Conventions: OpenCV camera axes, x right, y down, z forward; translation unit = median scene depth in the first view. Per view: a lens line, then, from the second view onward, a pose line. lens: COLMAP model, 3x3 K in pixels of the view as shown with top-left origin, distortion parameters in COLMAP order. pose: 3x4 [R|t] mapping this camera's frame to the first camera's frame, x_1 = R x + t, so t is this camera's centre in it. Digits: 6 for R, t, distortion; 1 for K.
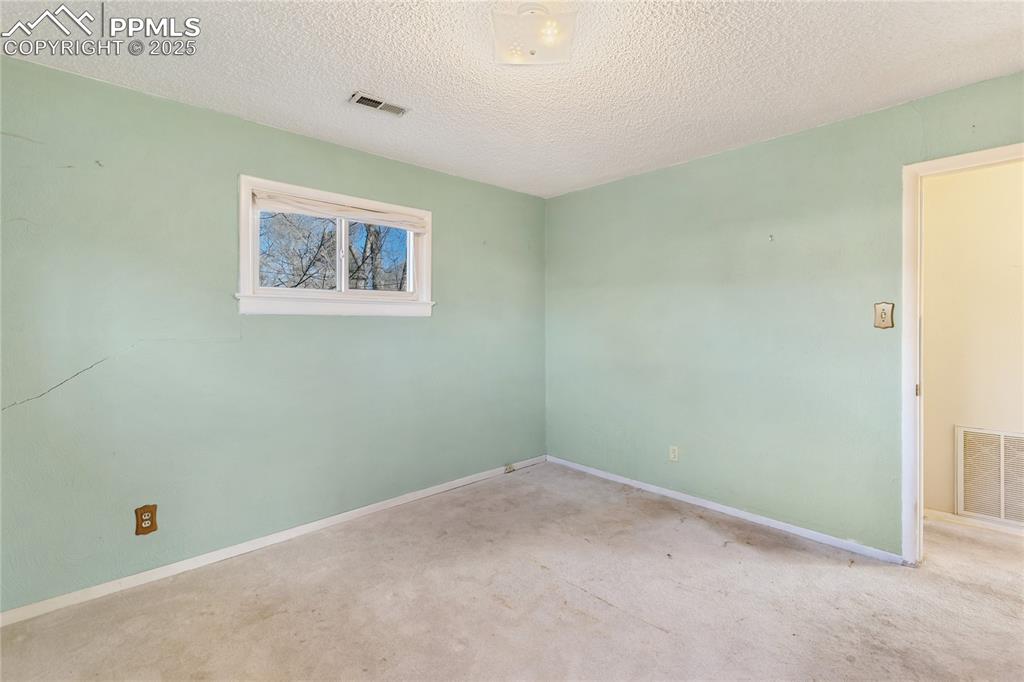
lens RADIAL K [[465.3, 0, 511.8], [0, 465.3, 326.2], [0, 0, 1]] dist [0.001050, -0.000526]
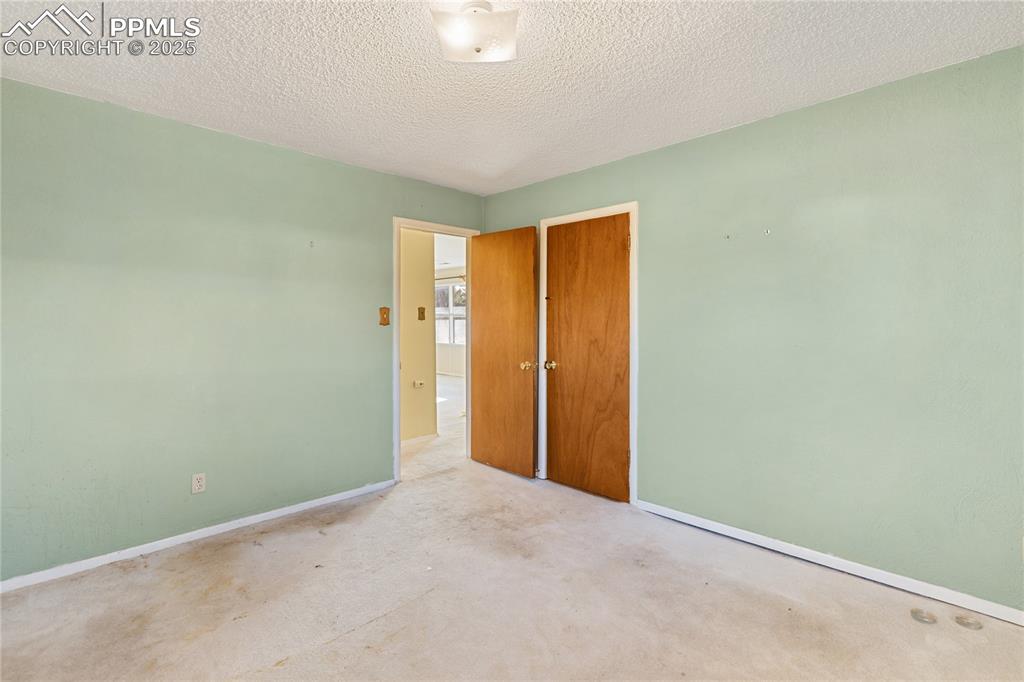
lens RADIAL K [[465.3, 0, 511.8], [0, 465.3, 326.2], [0, 0, 1]] dist [0.001050, -0.000526]
pose [[-0.030706, -0.004751, 0.999517, -0.552912], [0.005606, 0.999972, 0.004926, 0.002257], [-0.999513, 0.005755, -0.030678, 0.568501]]
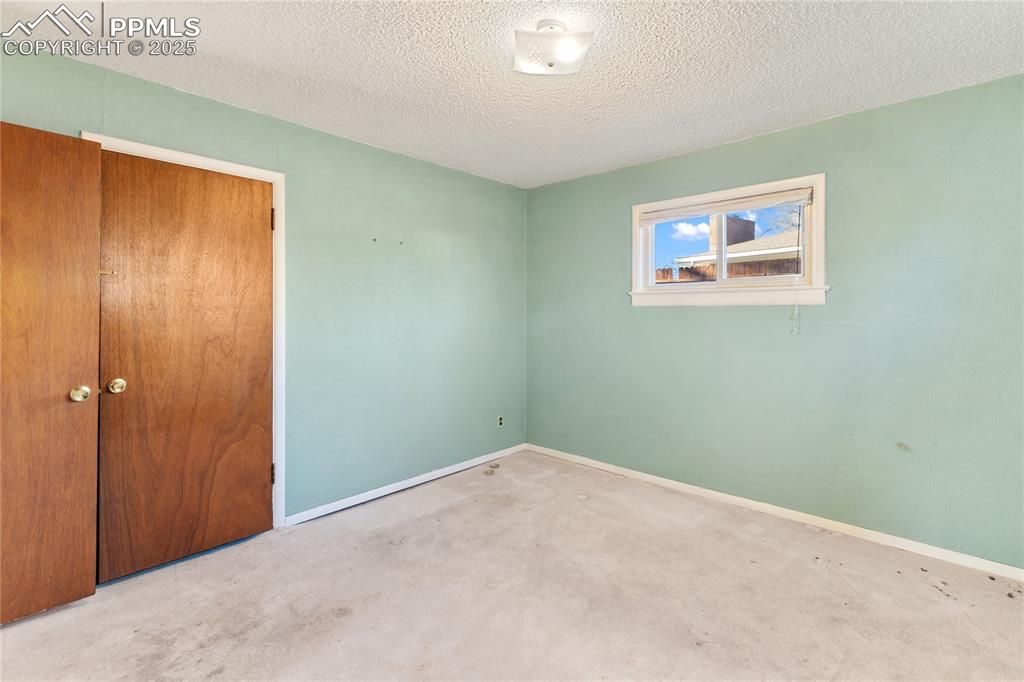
lens RADIAL K [[476.9, 0, 515.4], [0, 476.9, 317.5], [0, 0, 1]] dist [0.001065, -0.000192]
pose [[-0.997601, 0.003244, -0.069148, 0.100992], [0.002268, 0.999897, 0.014183, -0.004565], [0.069186, 0.013992, -0.997506, 1.214873]]
